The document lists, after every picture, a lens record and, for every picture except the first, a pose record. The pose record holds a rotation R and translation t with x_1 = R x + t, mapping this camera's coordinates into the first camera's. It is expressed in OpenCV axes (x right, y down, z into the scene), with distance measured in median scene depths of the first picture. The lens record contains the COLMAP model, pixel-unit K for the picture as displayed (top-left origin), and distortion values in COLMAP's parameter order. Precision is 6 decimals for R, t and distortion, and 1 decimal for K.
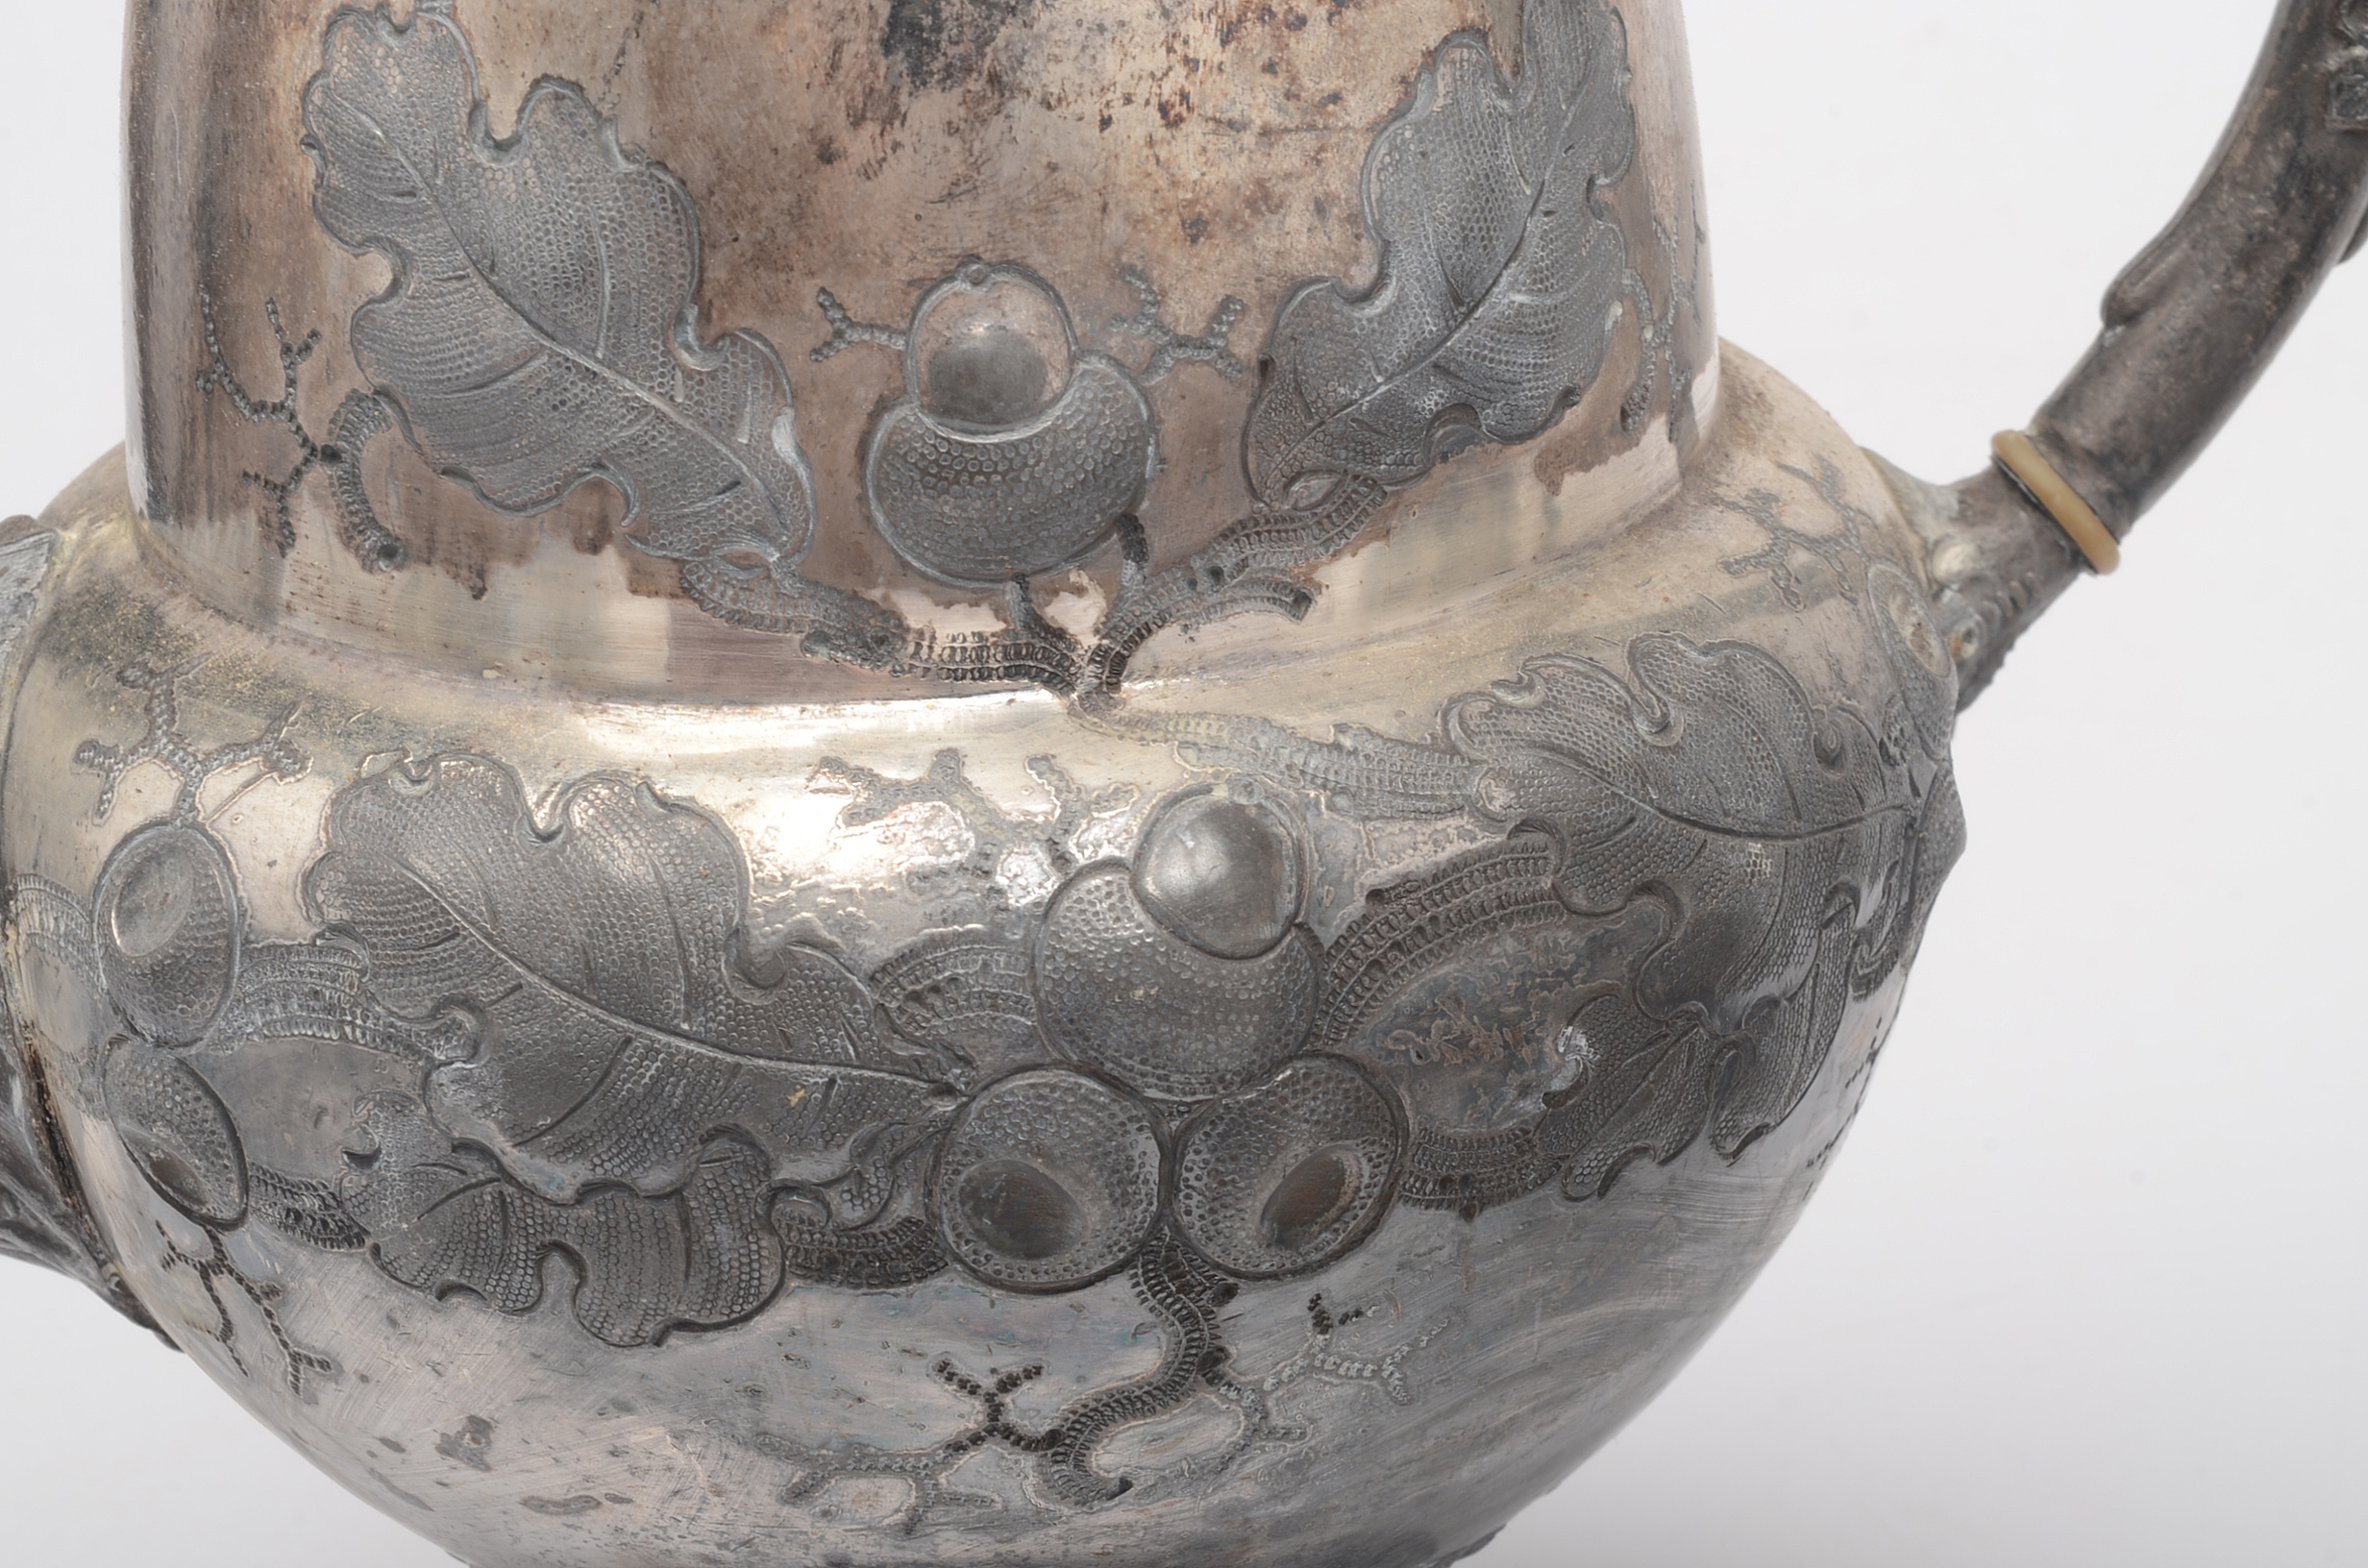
lens RADIAL K [[5459.2, 0, 1182.4], [0, 5459.2, 791.1], [0, 0, 1]] dist [-0.078145, 0.000000]
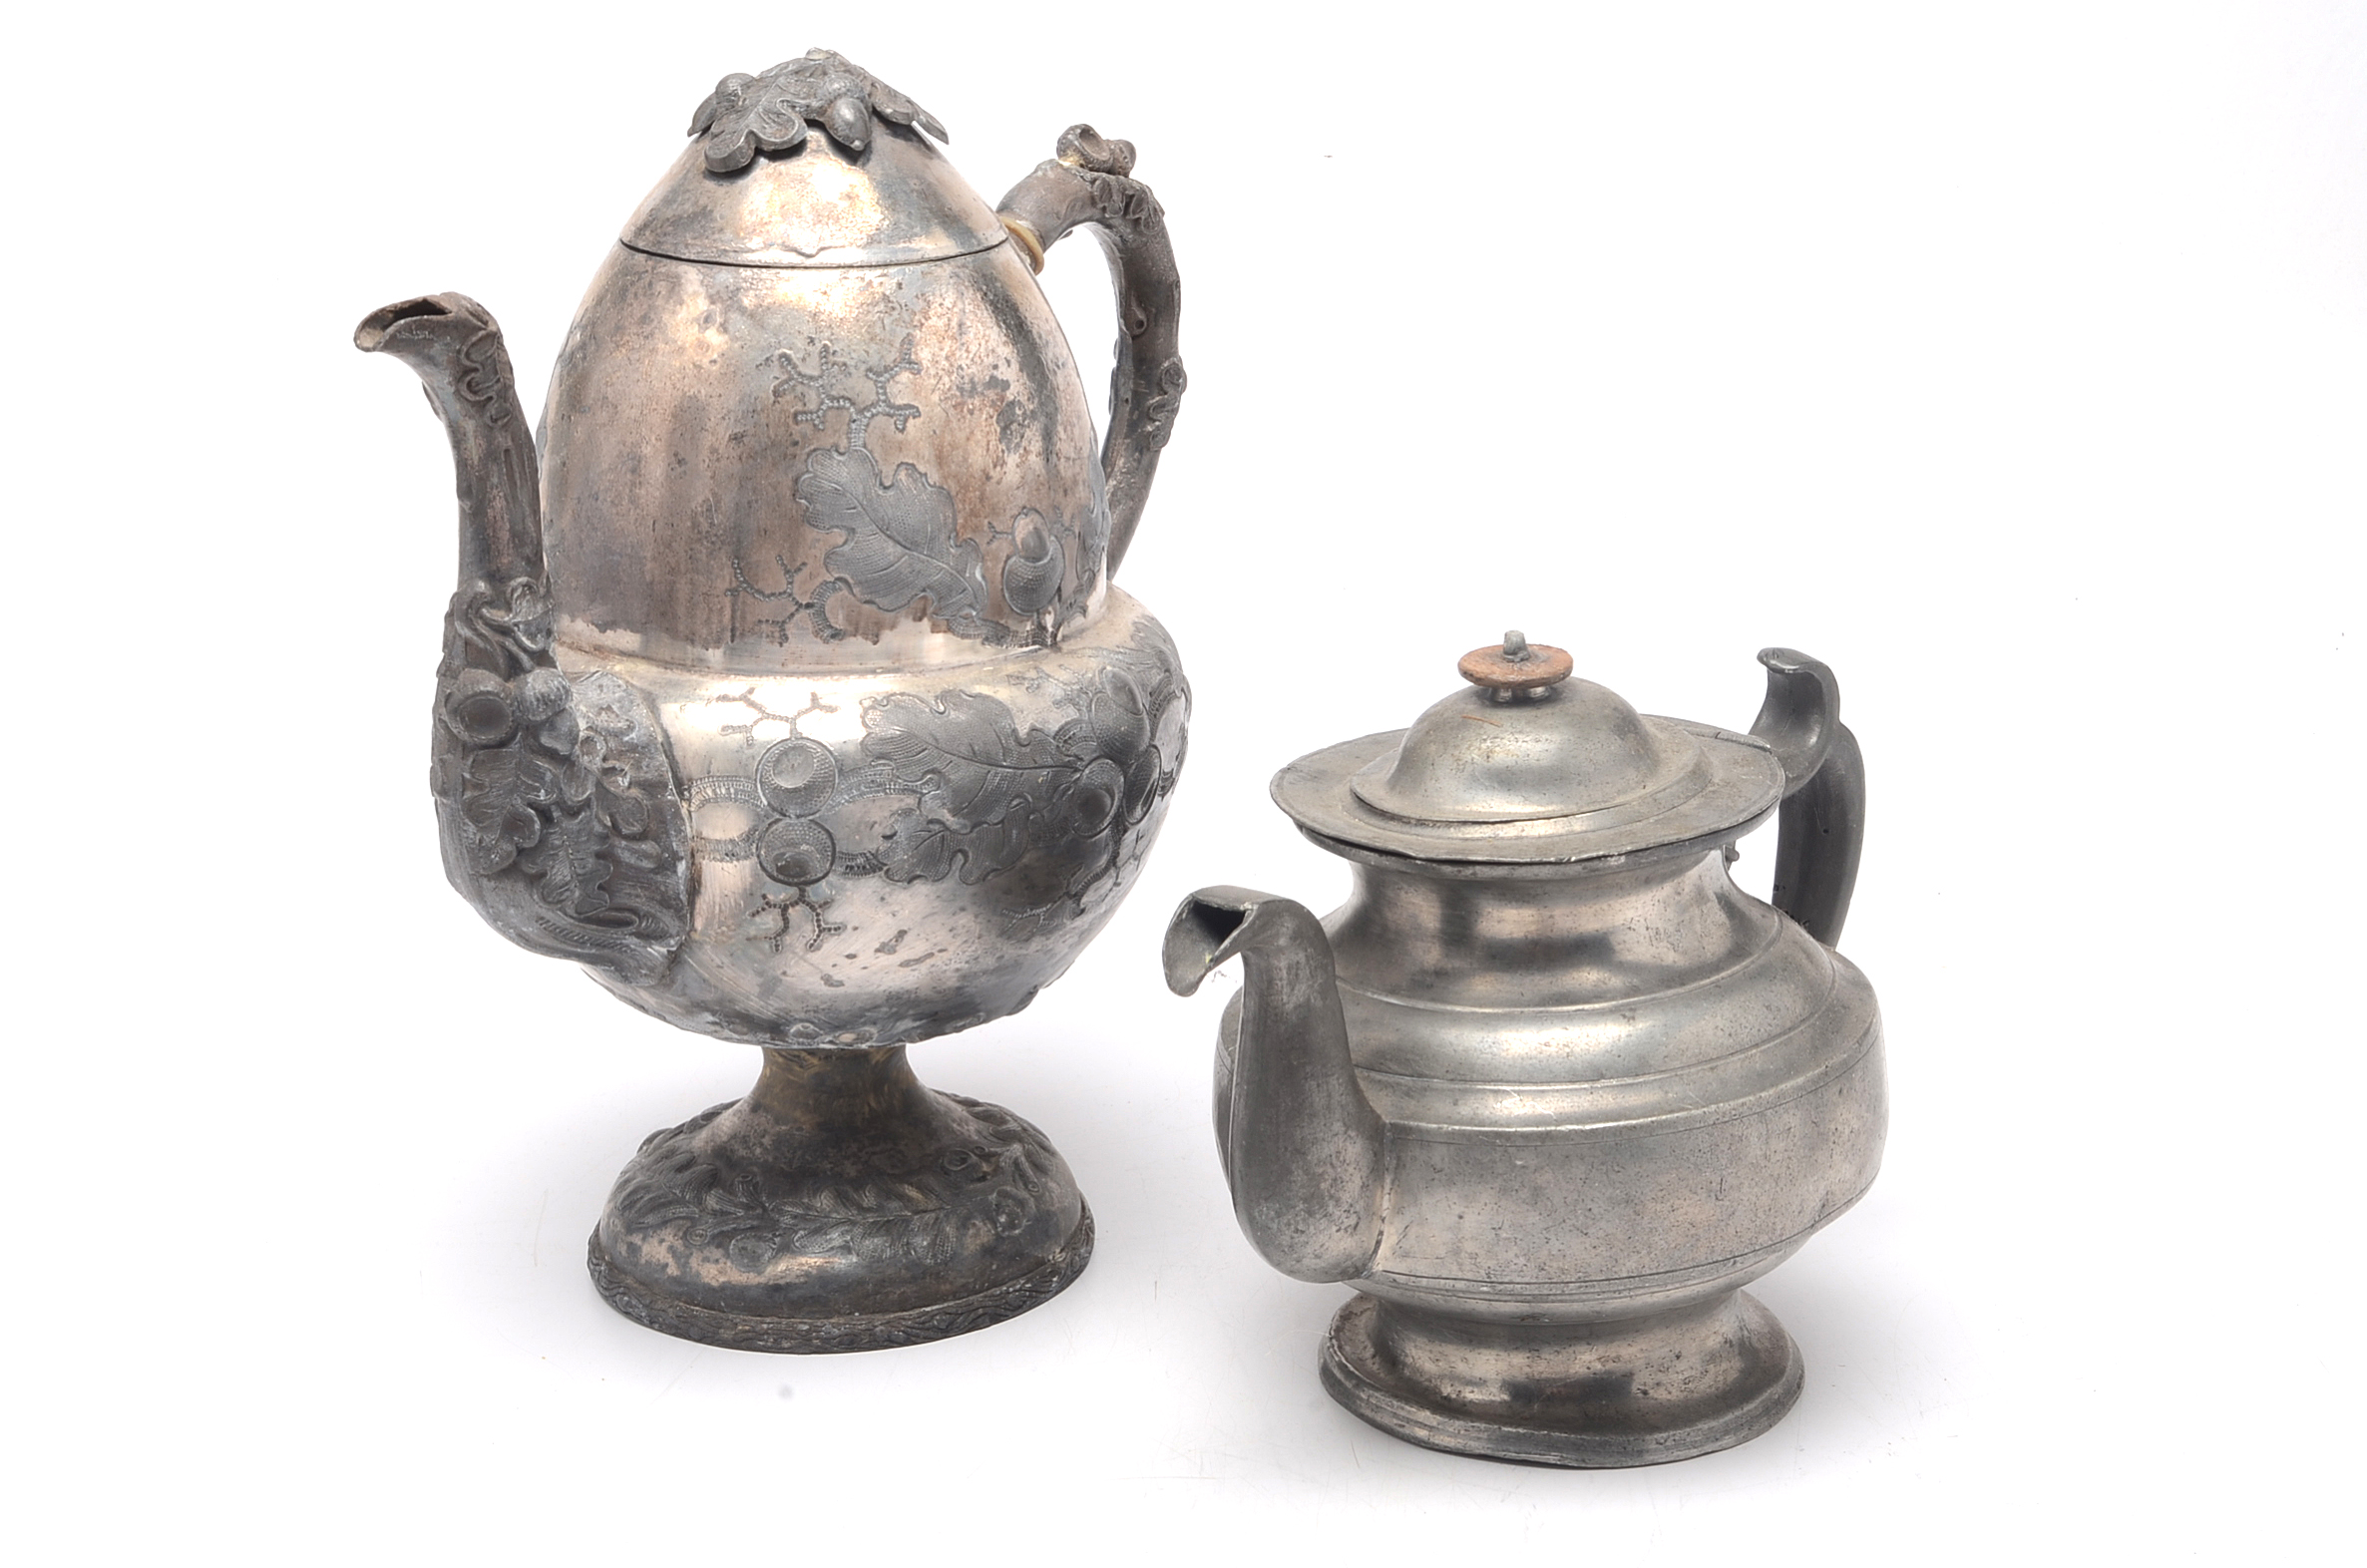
lens RADIAL K [[3653.6, 0, 1184.7], [0, 3653.6, 779.8], [0, 0, 1]] dist [-0.042211, 0.000000]
pose [[0.726039, -0.150606, 0.670958, -1.352209], [0.207227, 0.978282, -0.004649, 0.080122], [-0.655686, 0.142416, 0.741480, -0.560294]]
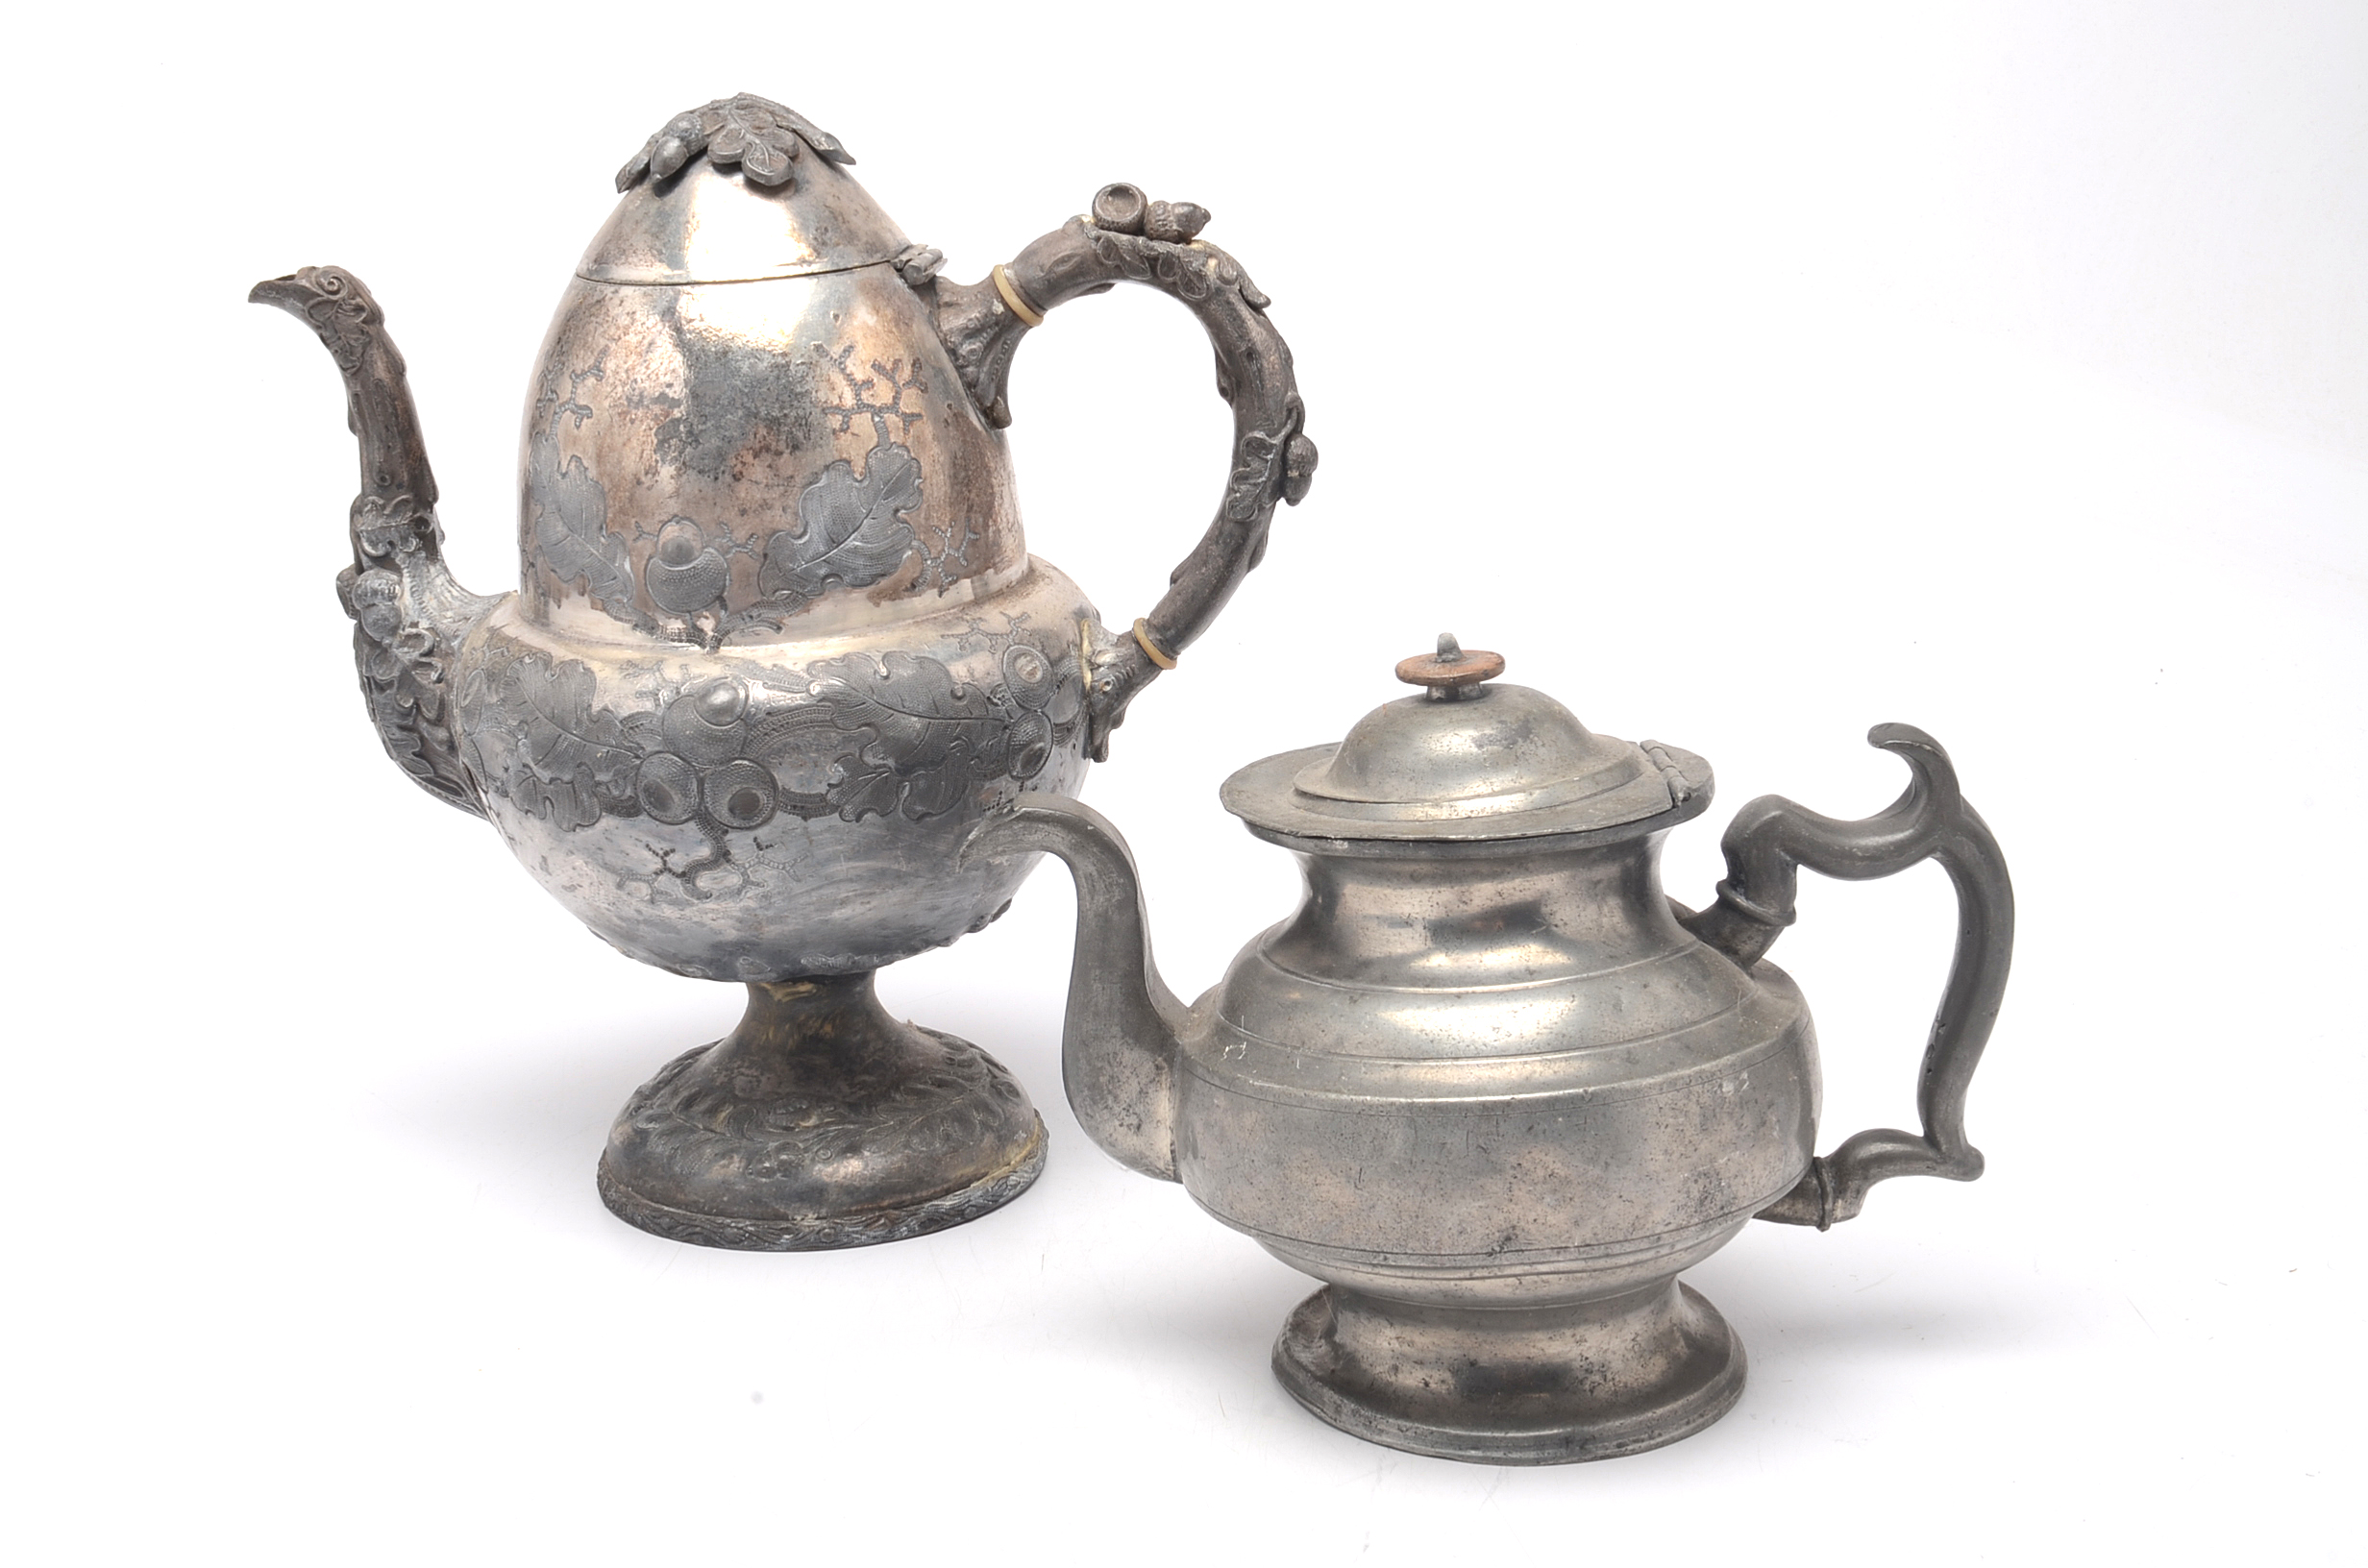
lens RADIAL K [[3285.9, 0, 1182.9], [0, 3285.9, 779.8], [0, 0, 1]] dist [-0.043469, 0.000000]
pose [[0.943468, 0.093533, -0.317992, 0.902315], [-0.114147, 0.992362, -0.046778, 0.122346], [0.311188, 0.080432, 0.946939, -0.805481]]
